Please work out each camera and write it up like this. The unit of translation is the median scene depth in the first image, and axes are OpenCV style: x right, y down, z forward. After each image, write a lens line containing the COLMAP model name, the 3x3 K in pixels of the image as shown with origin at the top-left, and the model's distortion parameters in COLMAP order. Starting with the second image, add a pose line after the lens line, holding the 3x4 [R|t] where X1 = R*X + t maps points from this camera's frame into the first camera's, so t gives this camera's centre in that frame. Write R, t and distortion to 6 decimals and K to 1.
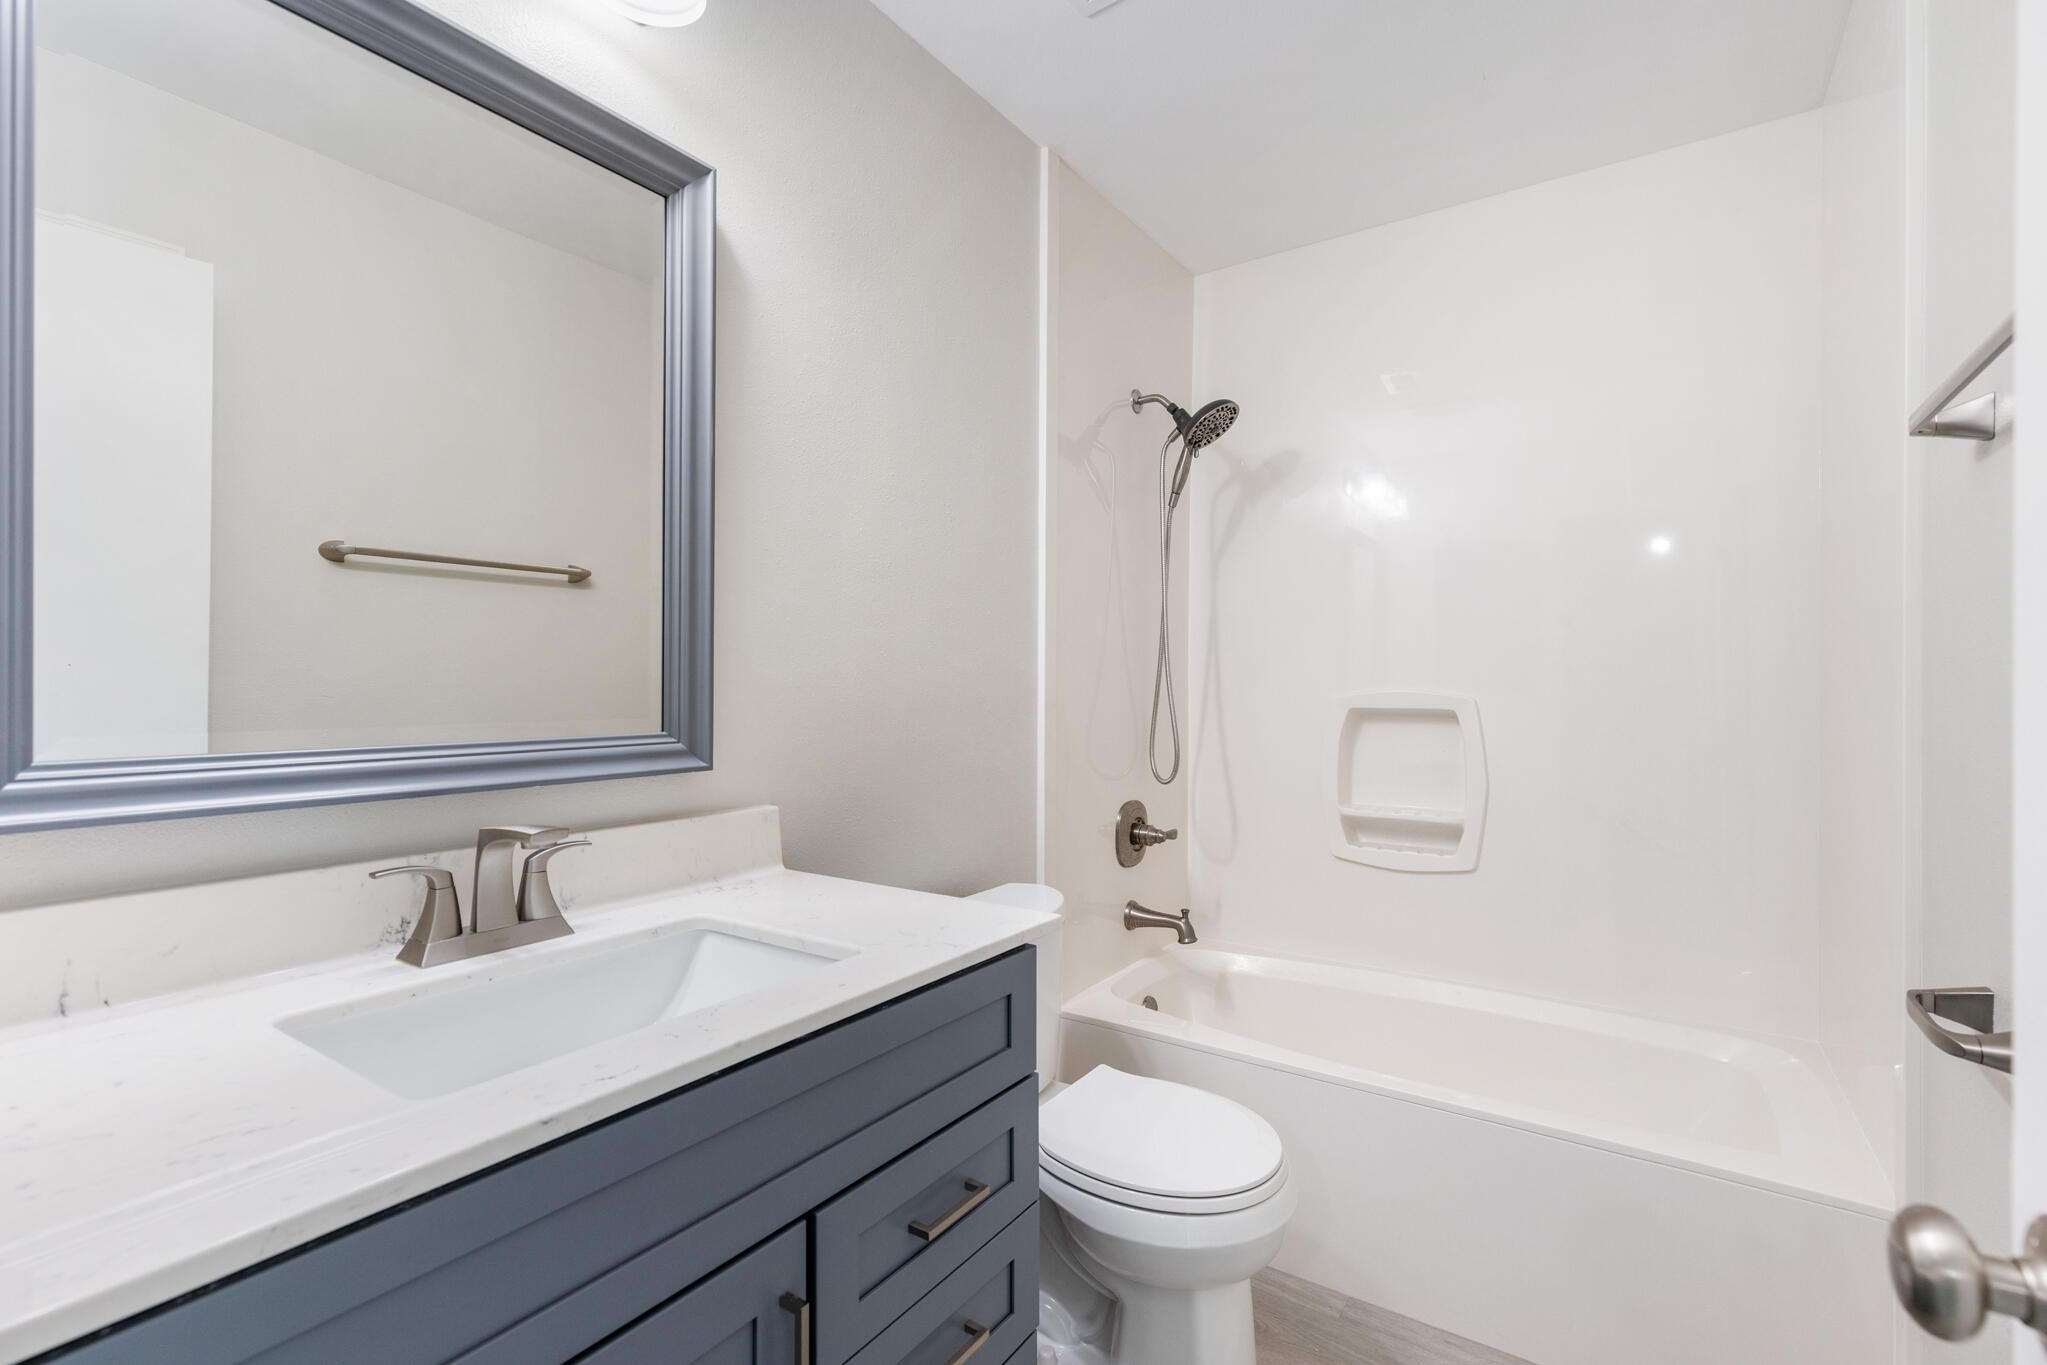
lens RADIAL K [[927.1, 0, 1031.4], [0, 927.1, 697.3], [0, 0, 1]] dist [0.008136, -0.000650]
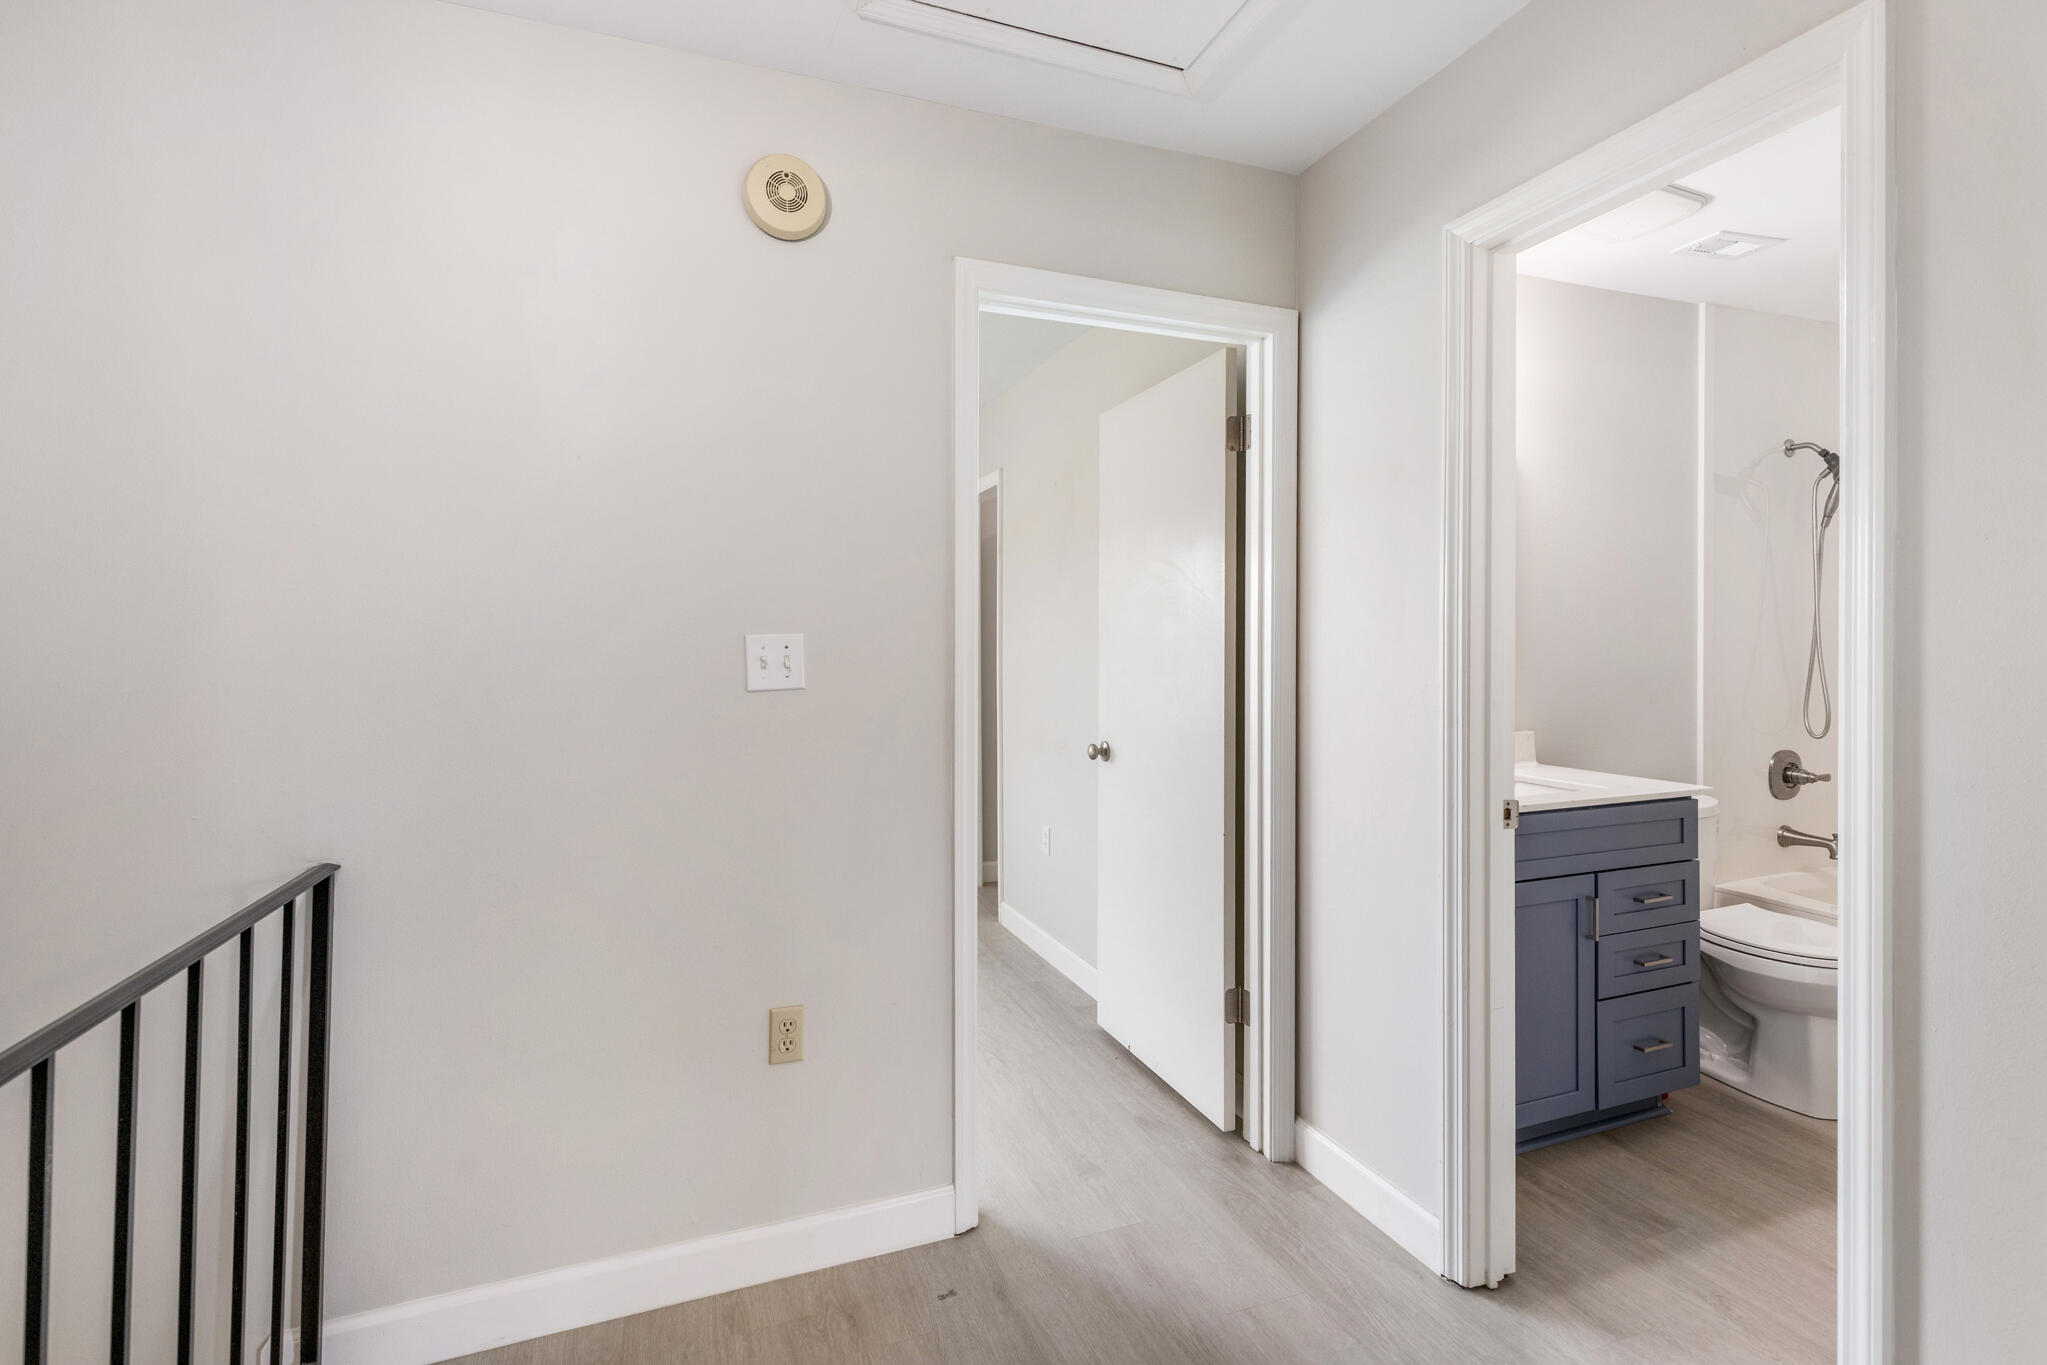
lens RADIAL K [[938.4, 0, 1019.3], [0, 938.4, 666.9], [0, 0, 1]] dist [0.002637, 0.000418]
pose [[0.815538, -0.001795, -0.578701, -0.006943], [0.008781, 0.999918, 0.009273, -0.030491], [0.578637, -0.012645, 0.815487, -0.749015]]
